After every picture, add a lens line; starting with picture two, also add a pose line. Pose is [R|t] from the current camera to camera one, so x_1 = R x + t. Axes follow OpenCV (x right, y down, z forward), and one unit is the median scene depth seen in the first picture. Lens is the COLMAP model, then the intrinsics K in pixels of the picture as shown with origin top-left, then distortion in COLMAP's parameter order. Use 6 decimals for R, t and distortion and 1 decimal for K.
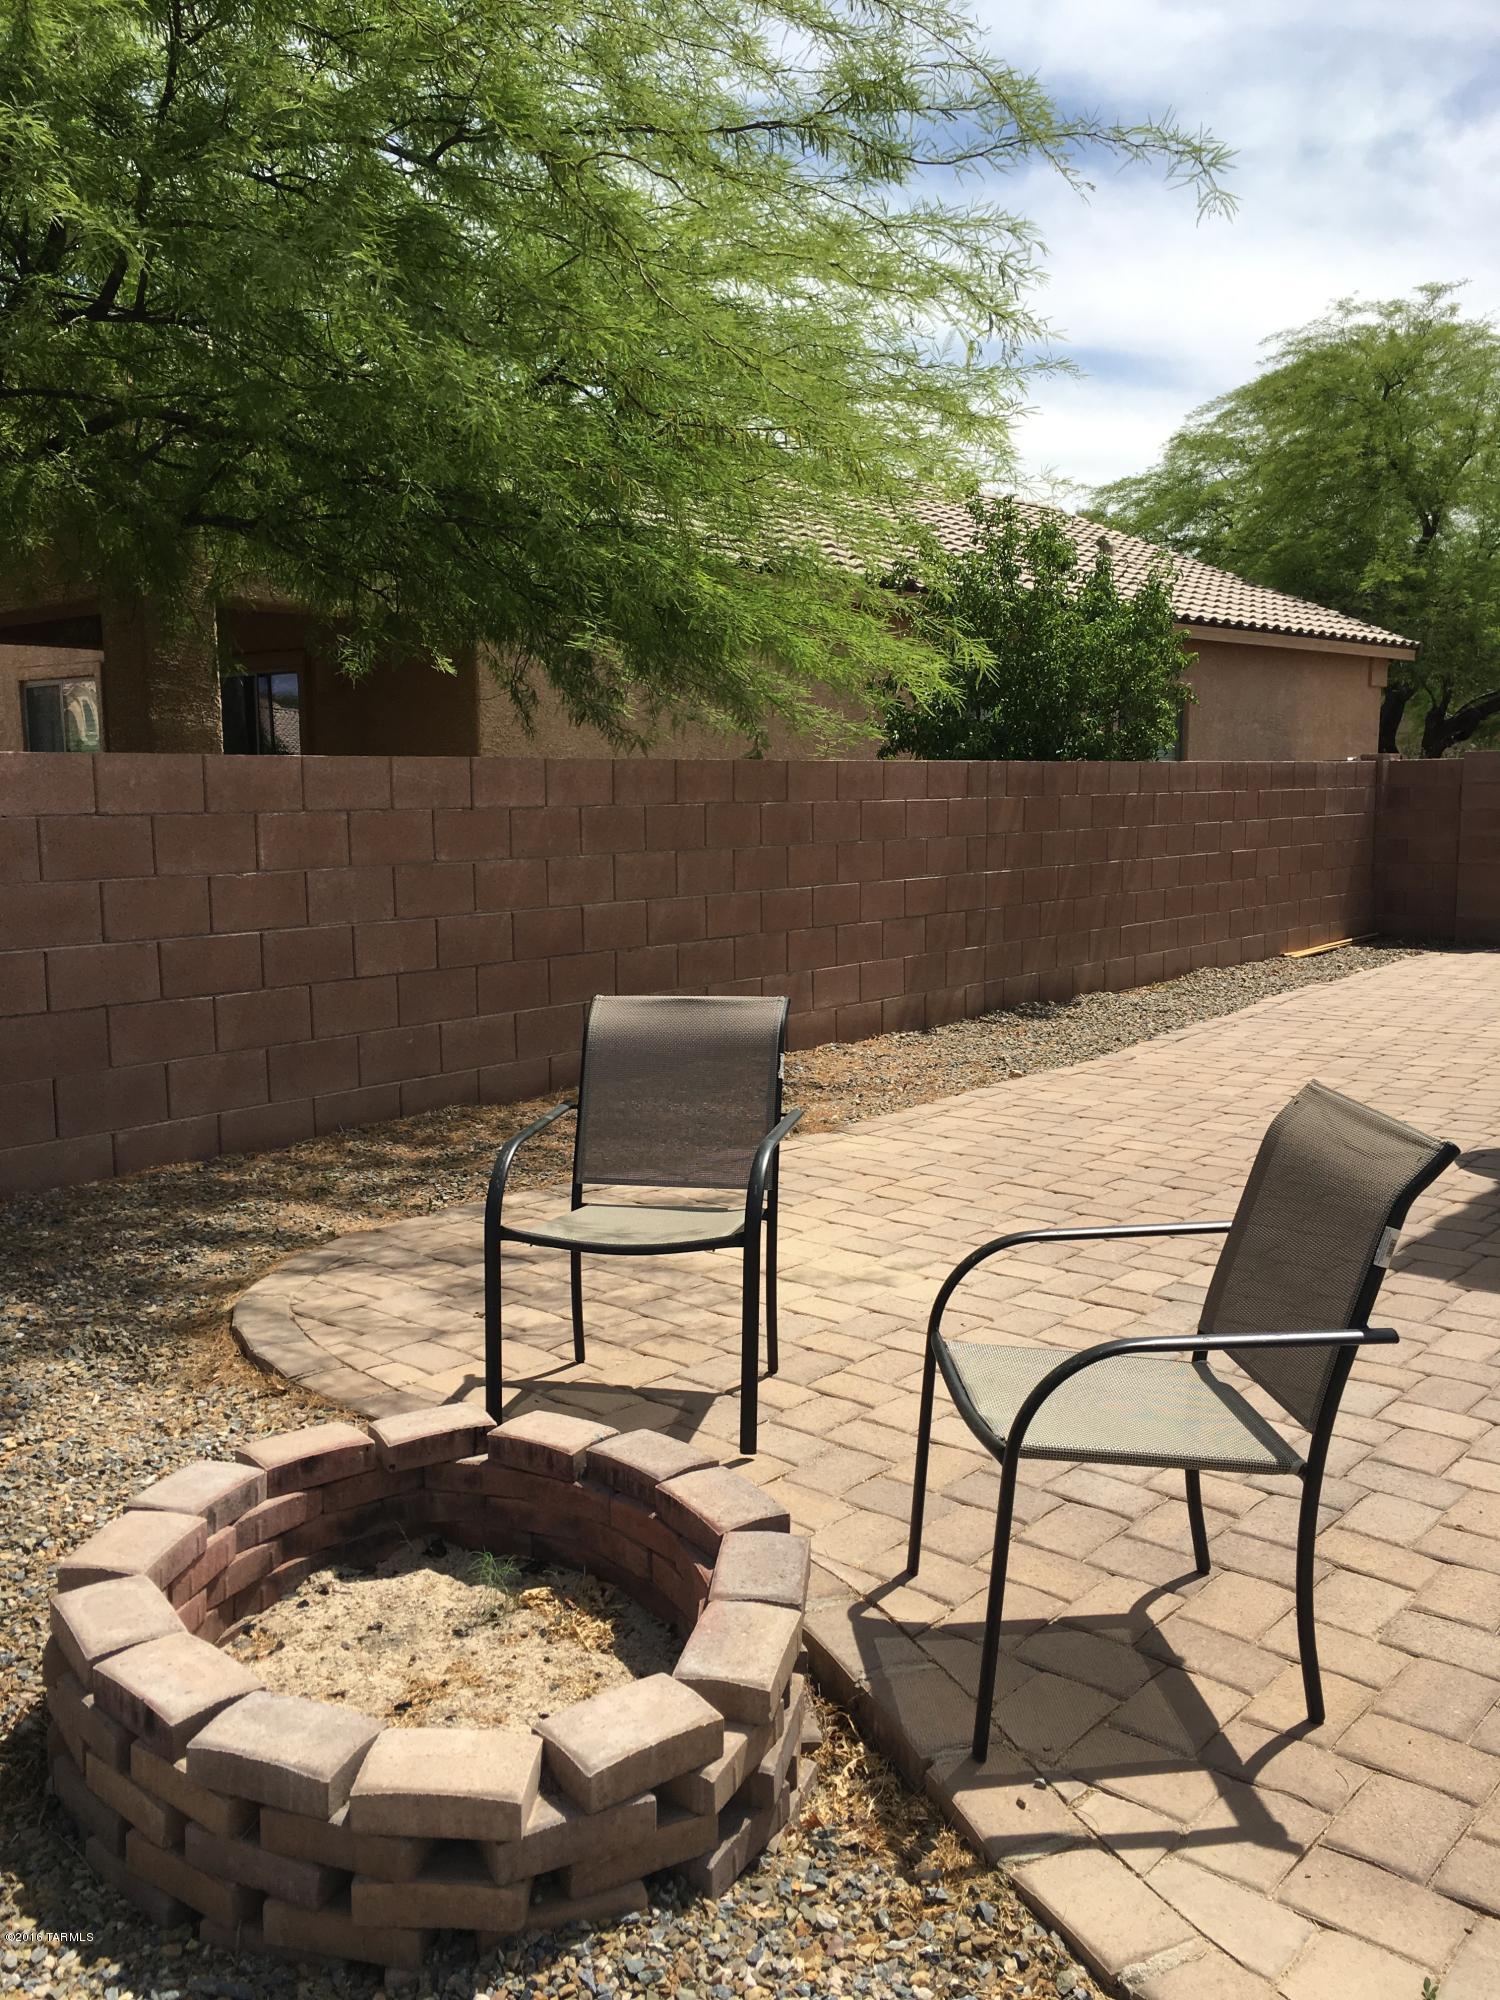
lens RADIAL K [[1707.1, 0, 752.2], [0, 1707.1, 1007.1], [0, 0, 1]] dist [0.053023, -0.024785]
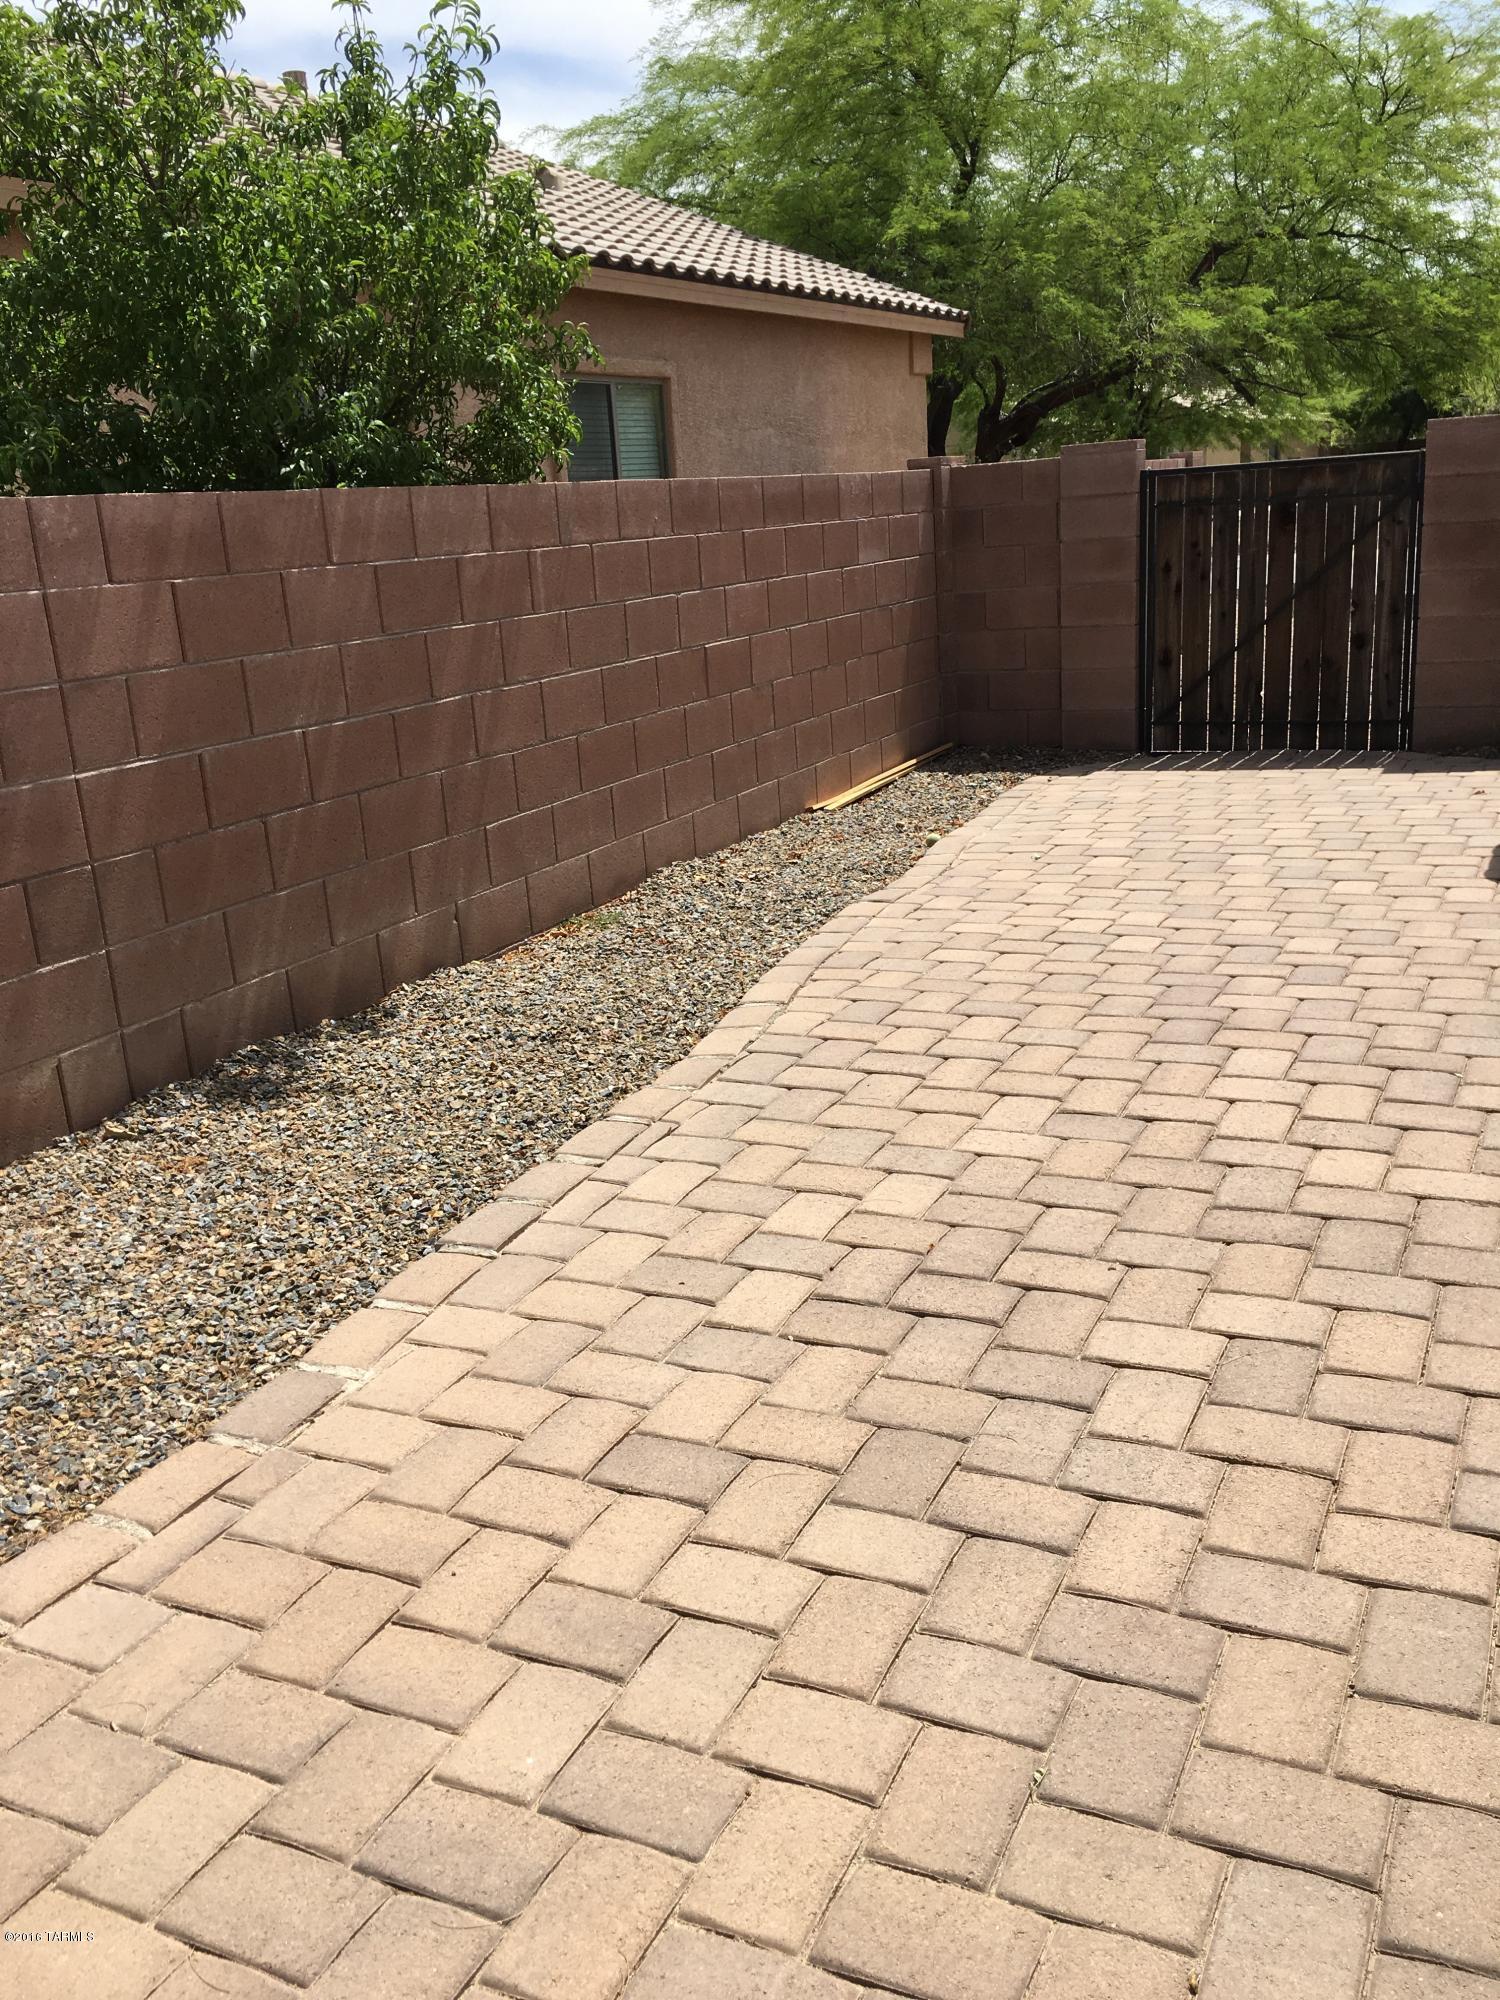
lens RADIAL K [[1707.1, 0, 756.2], [0, 1707.1, 997.4], [0, 0, 1]] dist [0.053023, -0.024785]
pose [[0.967125, -0.119389, 0.224533, 0.094268], [0.087200, 0.985105, 0.148206, -0.035335], [-0.238883, -0.123755, 0.963130, 0.265953]]
